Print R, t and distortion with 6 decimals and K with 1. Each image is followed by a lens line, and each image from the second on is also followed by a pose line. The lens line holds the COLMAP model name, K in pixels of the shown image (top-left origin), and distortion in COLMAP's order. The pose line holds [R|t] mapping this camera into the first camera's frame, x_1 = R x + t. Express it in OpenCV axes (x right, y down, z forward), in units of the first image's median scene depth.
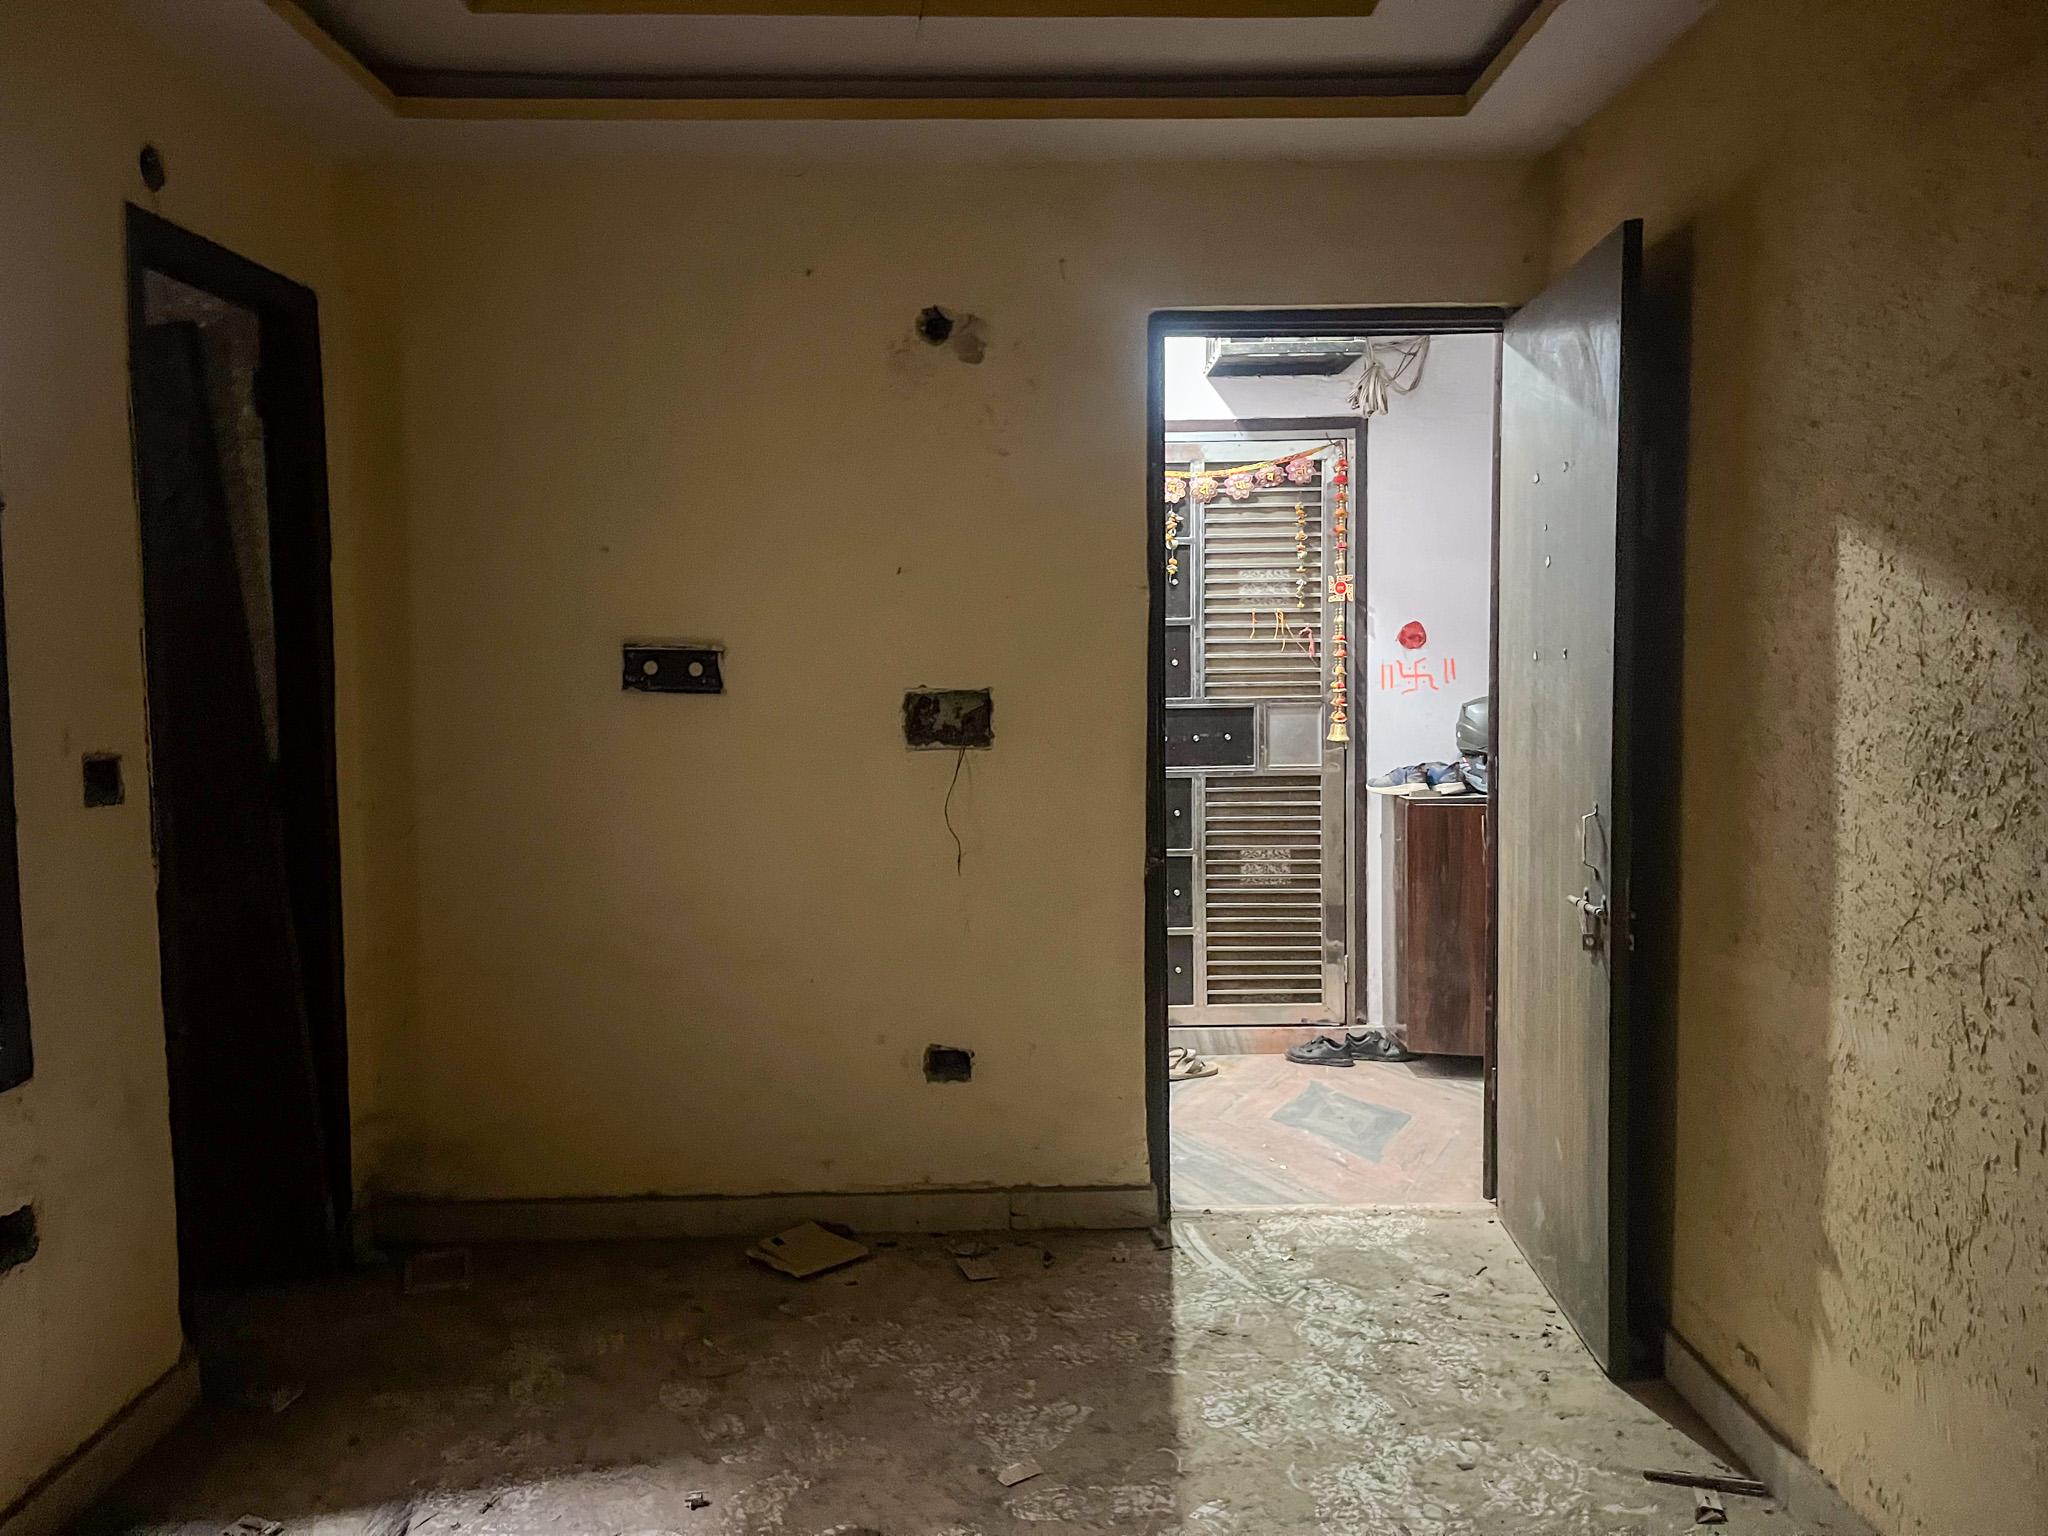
lens RADIAL K [[1549.7, 0, 1031.1], [0, 1549.7, 771.5], [0, 0, 1]] dist [0.064115, -0.089220]
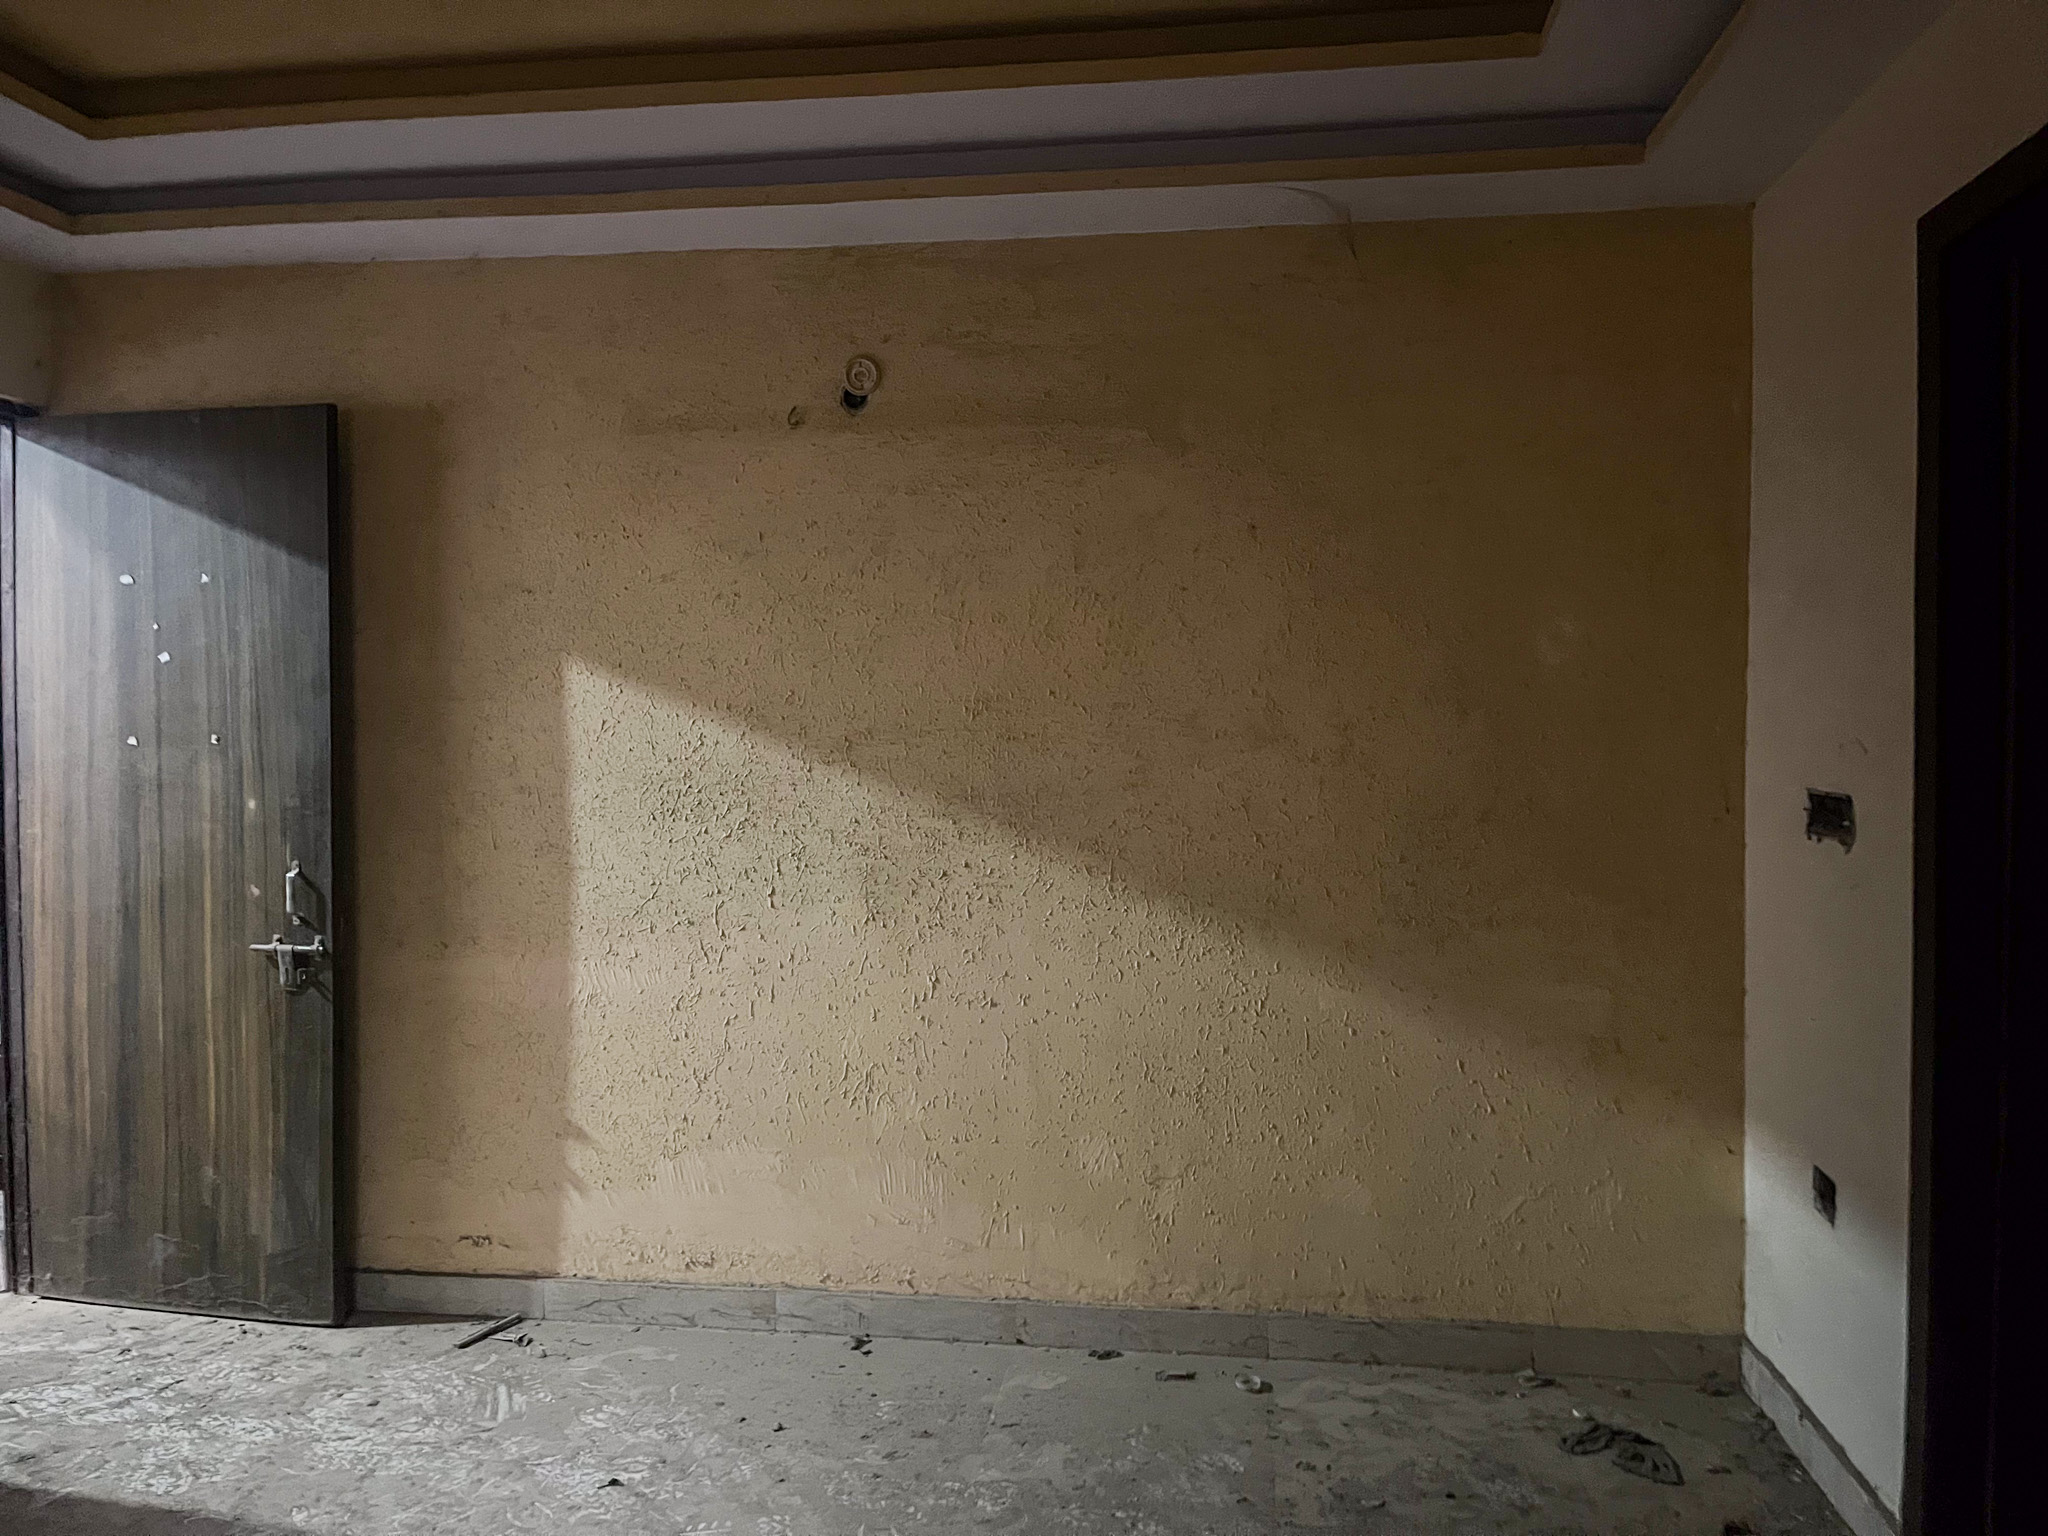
lens RADIAL K [[1549.7, 0, 1021.3], [0, 1549.7, 757.3], [0, 0, 1]] dist [0.064115, -0.089220]
pose [[0.147197, -0.013155, 0.989020, -0.896040], [0.069086, 0.997606, 0.002987, -0.030693], [-0.986692, 0.067887, 0.147753, 0.297844]]
